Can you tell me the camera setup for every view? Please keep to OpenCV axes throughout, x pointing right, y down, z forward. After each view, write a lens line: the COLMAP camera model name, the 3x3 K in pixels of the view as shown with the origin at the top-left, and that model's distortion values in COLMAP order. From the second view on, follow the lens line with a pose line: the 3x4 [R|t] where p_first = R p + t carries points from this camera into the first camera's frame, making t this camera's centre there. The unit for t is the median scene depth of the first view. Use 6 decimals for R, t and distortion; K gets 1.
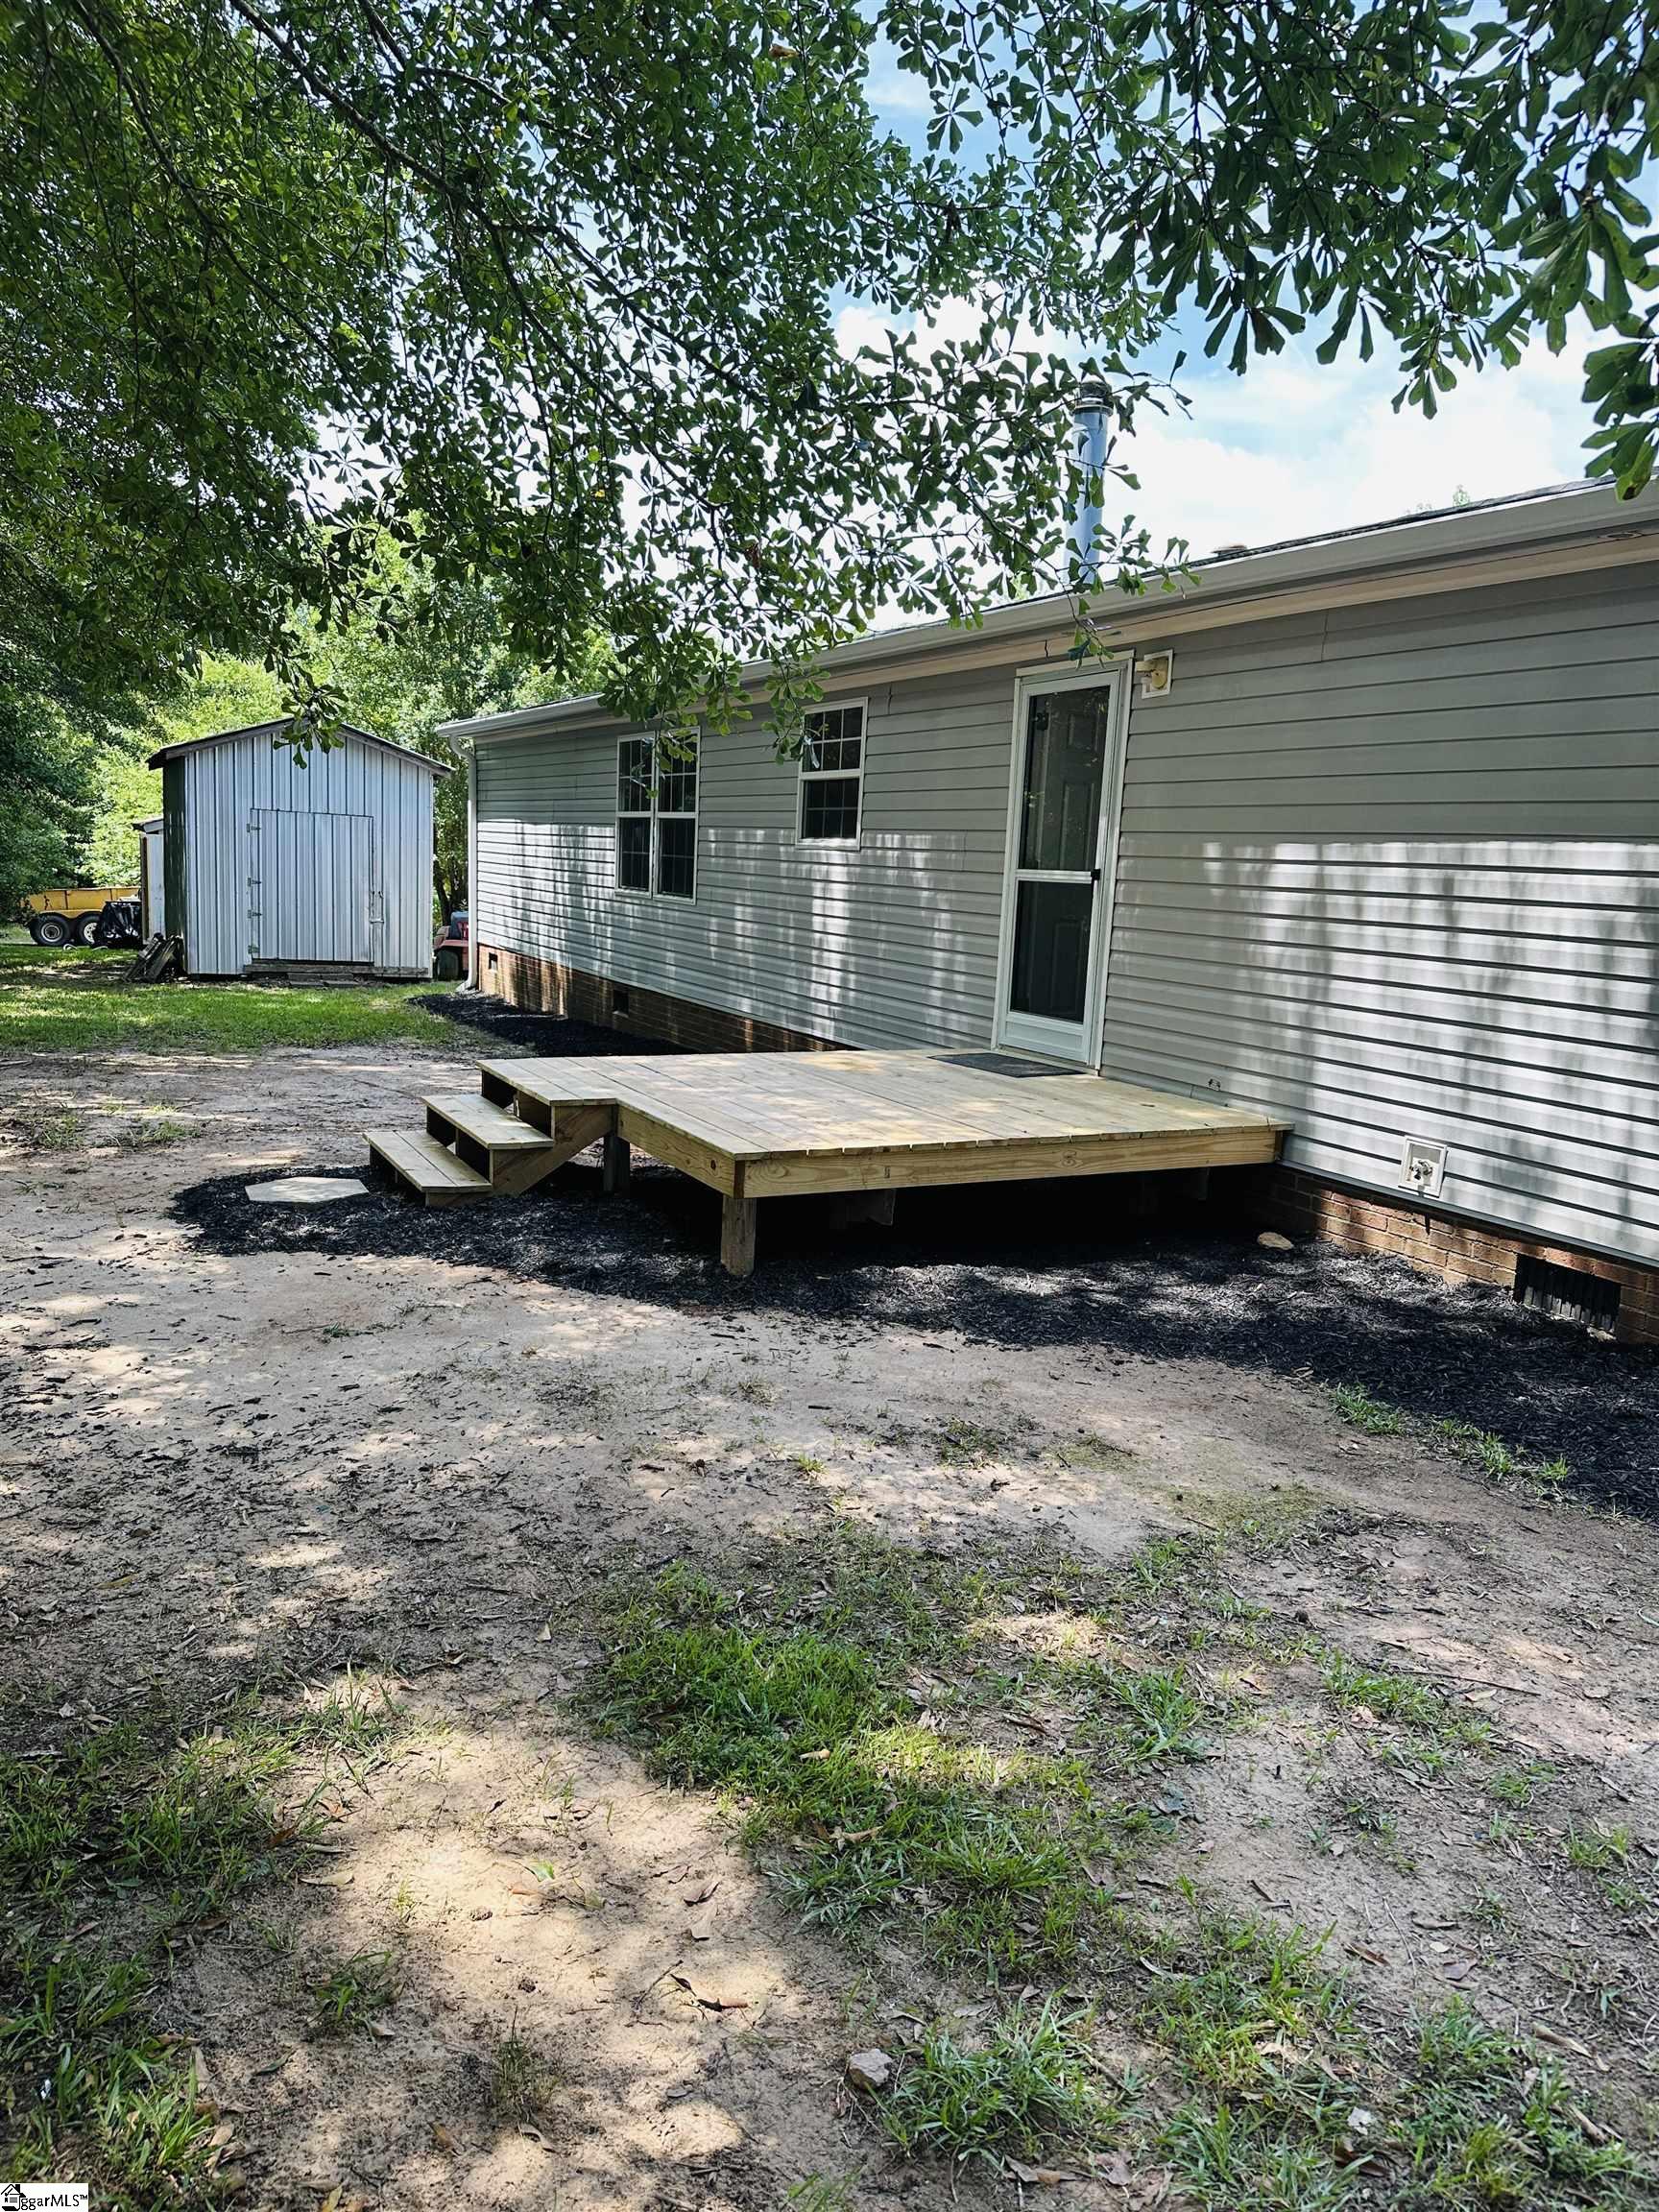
lens RADIAL K [[1544.9, 0, 835.9], [0, 1544.9, 1107.5], [0, 0, 1]] dist [0.044956, -0.058695]
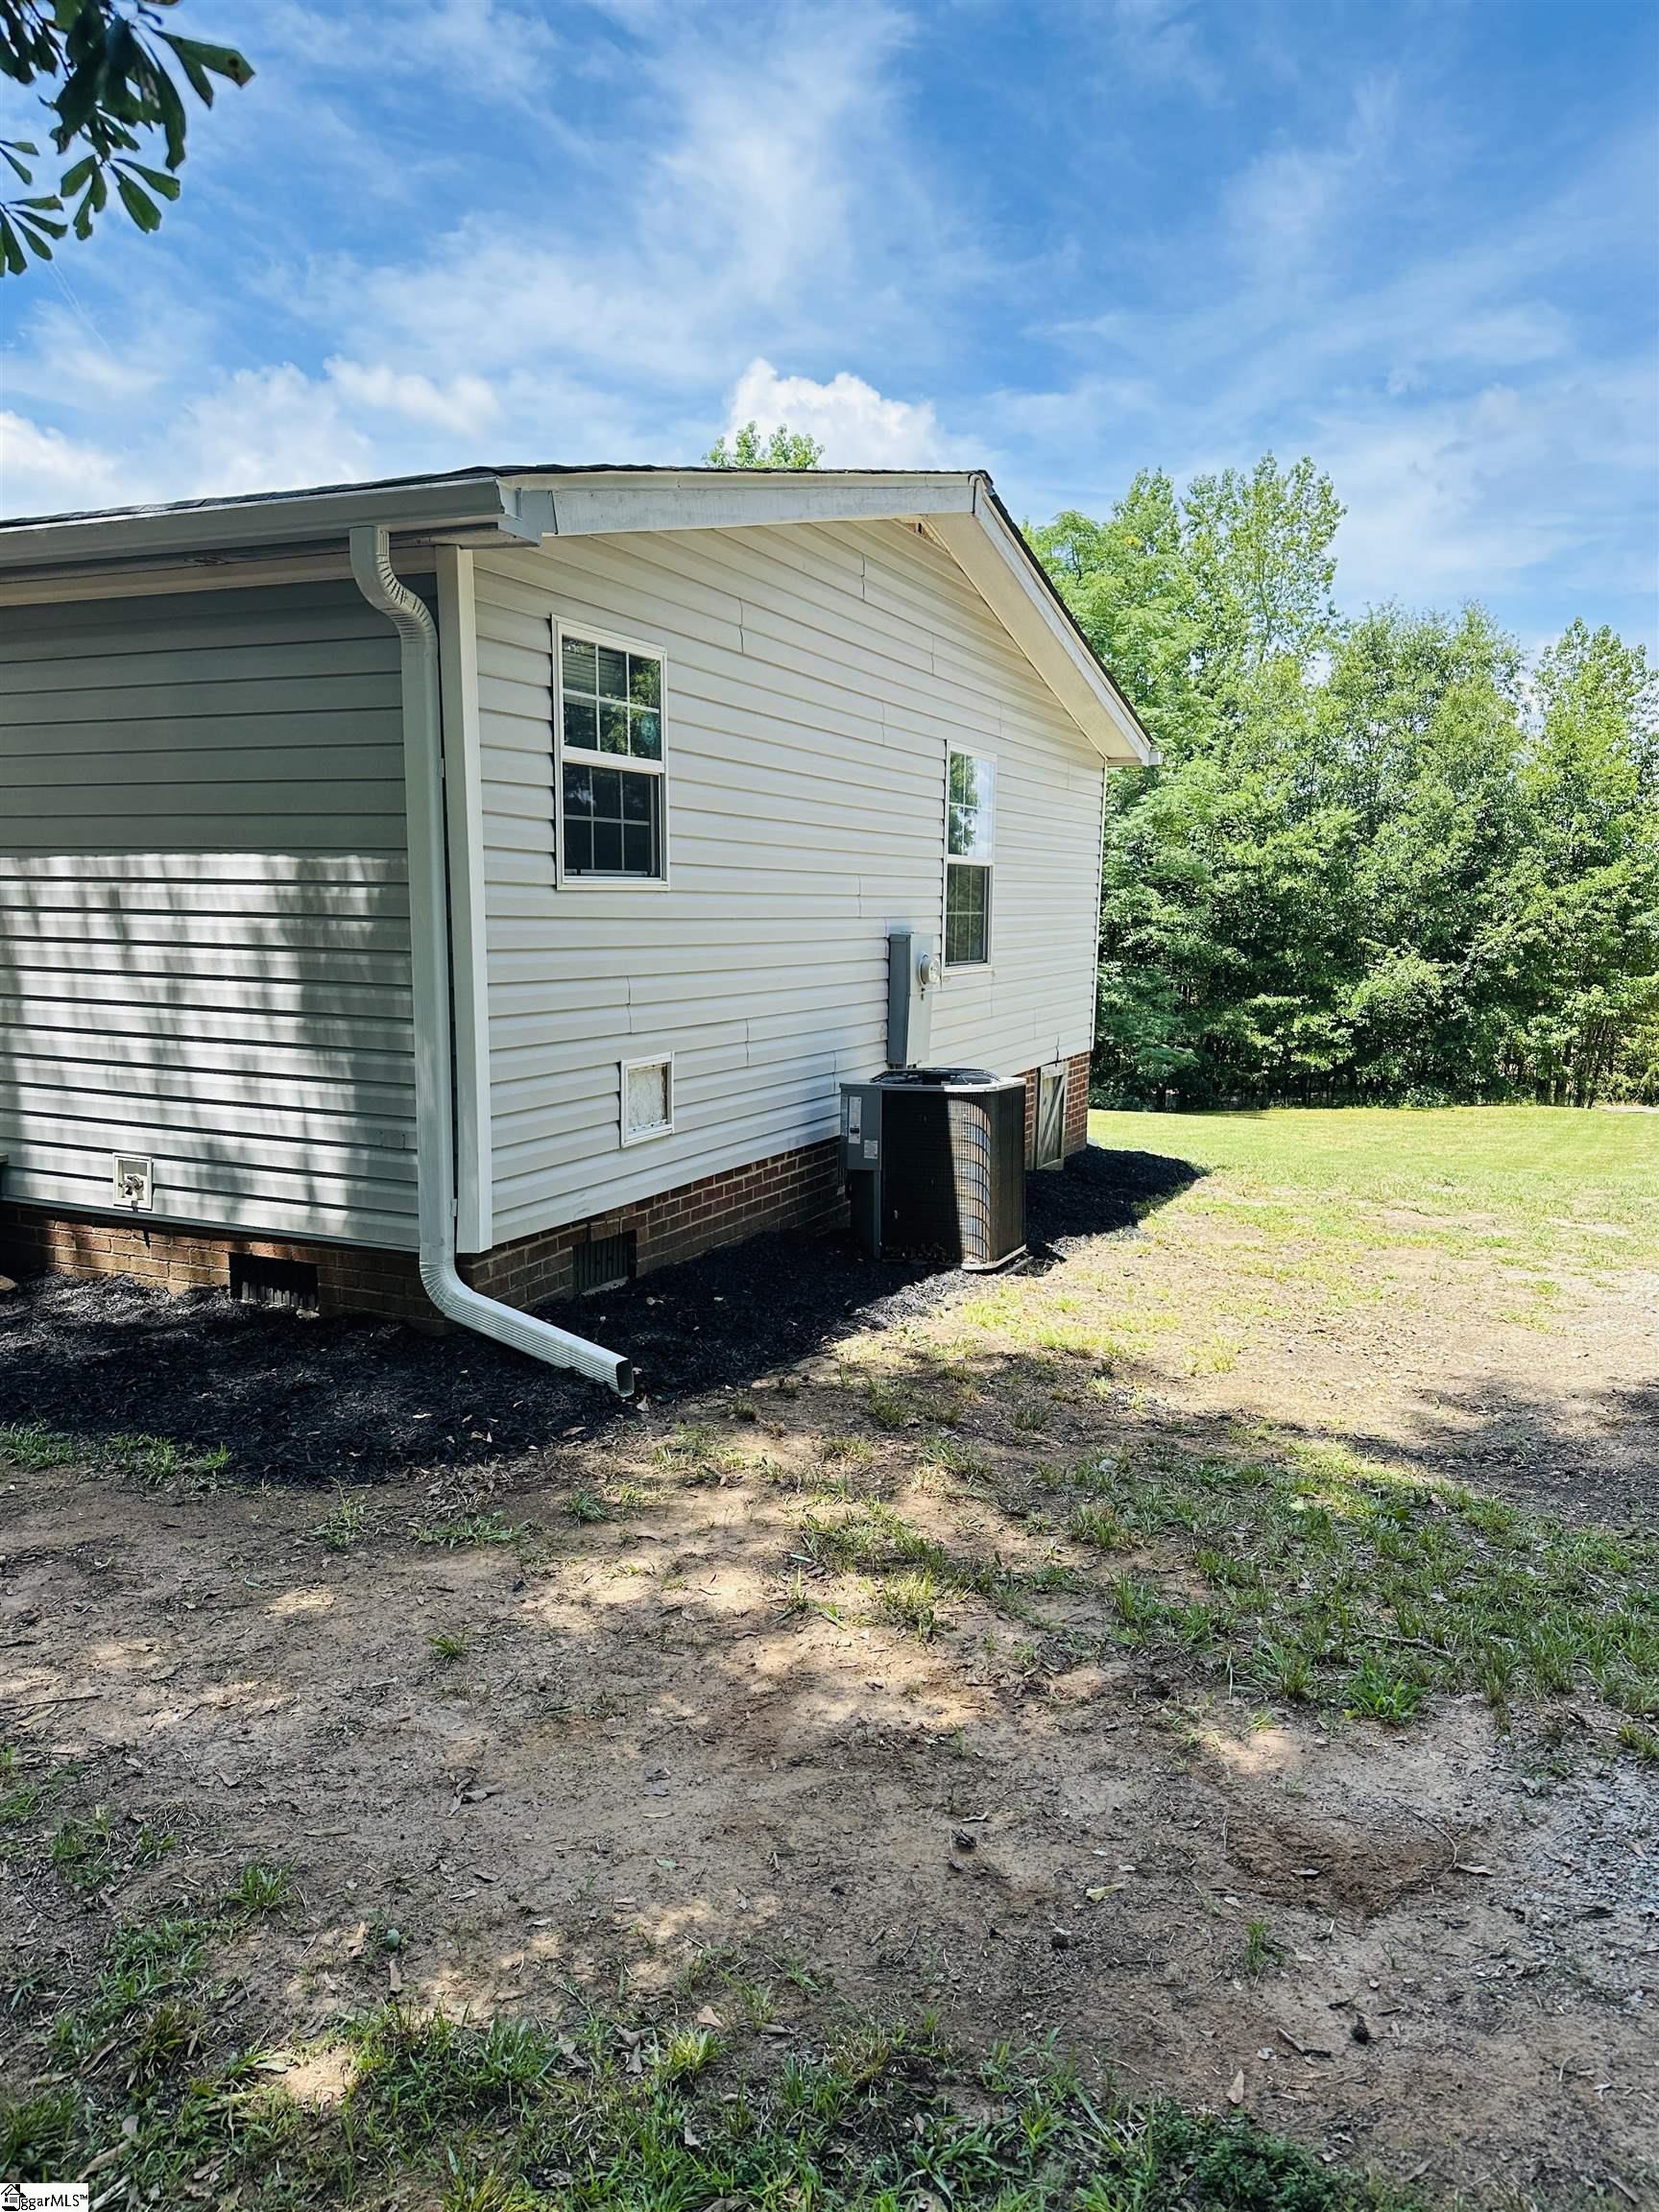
lens RADIAL K [[1544.9, 0, 830.8], [0, 1544.9, 1109.0], [0, 0, 1]] dist [0.044956, -0.058695]
pose [[0.788077, -0.122016, 0.603363, 0.142189], [0.123040, 0.991603, 0.039820, 0.007578], [-0.603155, 0.042857, 0.796472, -0.065044]]
